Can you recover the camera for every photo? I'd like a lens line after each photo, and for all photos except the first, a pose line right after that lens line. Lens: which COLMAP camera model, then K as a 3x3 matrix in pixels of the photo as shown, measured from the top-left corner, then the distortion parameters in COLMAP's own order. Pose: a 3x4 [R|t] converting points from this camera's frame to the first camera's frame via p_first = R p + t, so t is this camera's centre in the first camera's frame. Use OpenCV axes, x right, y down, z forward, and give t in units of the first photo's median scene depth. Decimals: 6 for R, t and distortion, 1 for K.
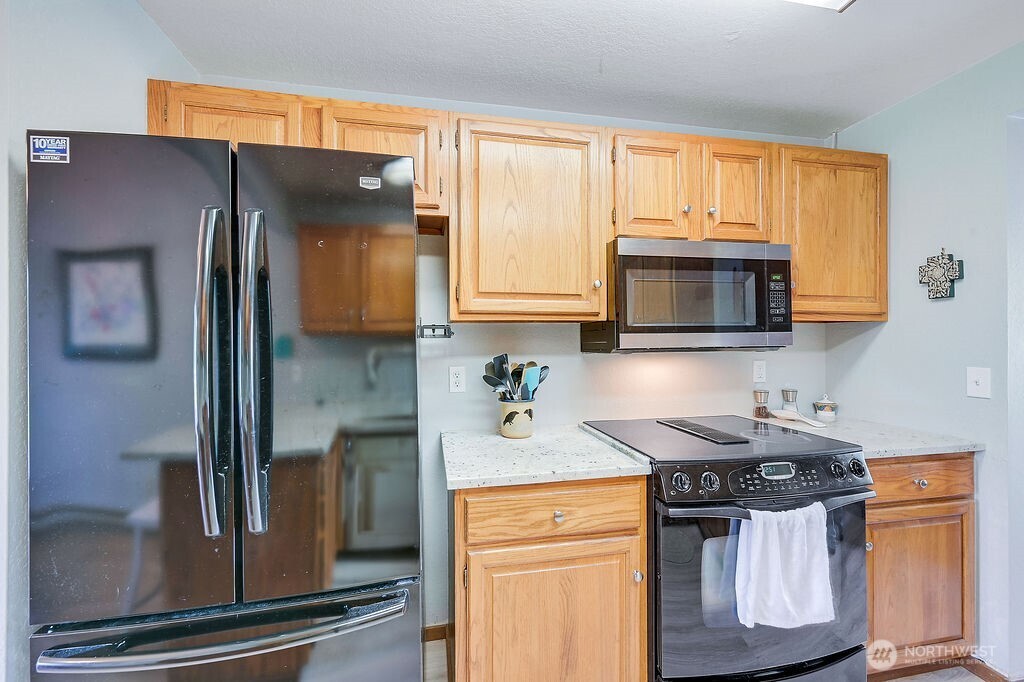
lens RADIAL K [[422.6, 0, 512.0], [0, 422.6, 341.0], [0, 0, 1]] dist [0.001177, -0.000146]
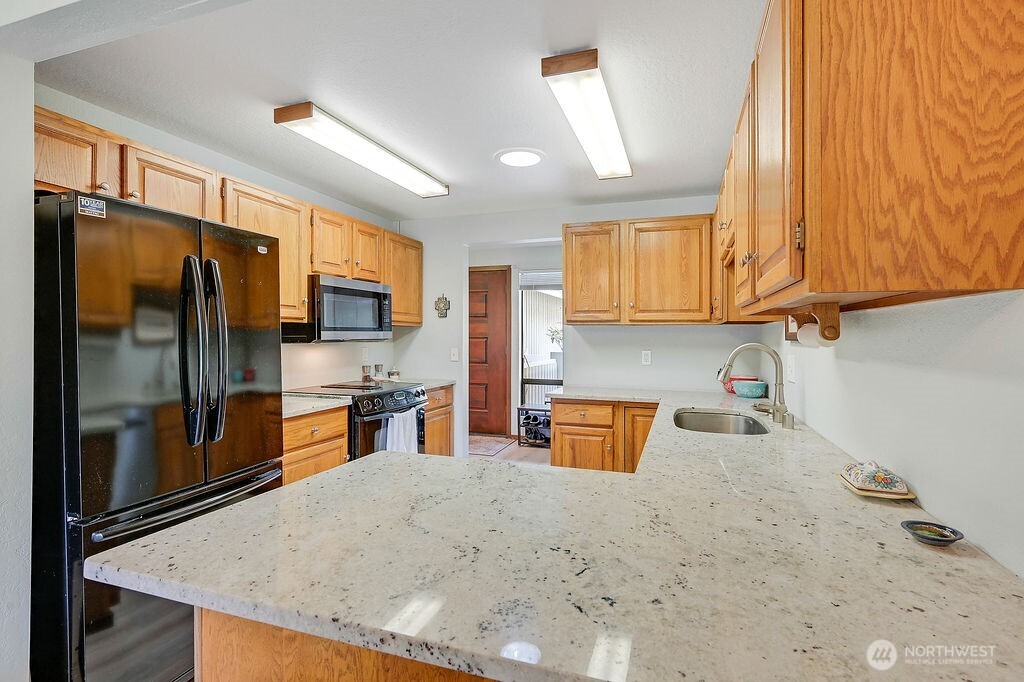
lens RADIAL K [[422.6, 0, 512.0], [0, 422.6, 341.0], [0, 0, 1]] dist [0.001177, -0.000146]
pose [[0.522719, -0.004318, 0.852494, -0.708385], [-0.004347, 0.999961, 0.007730, 0.004846], [-0.852494, -0.007746, 0.522679, -0.481680]]
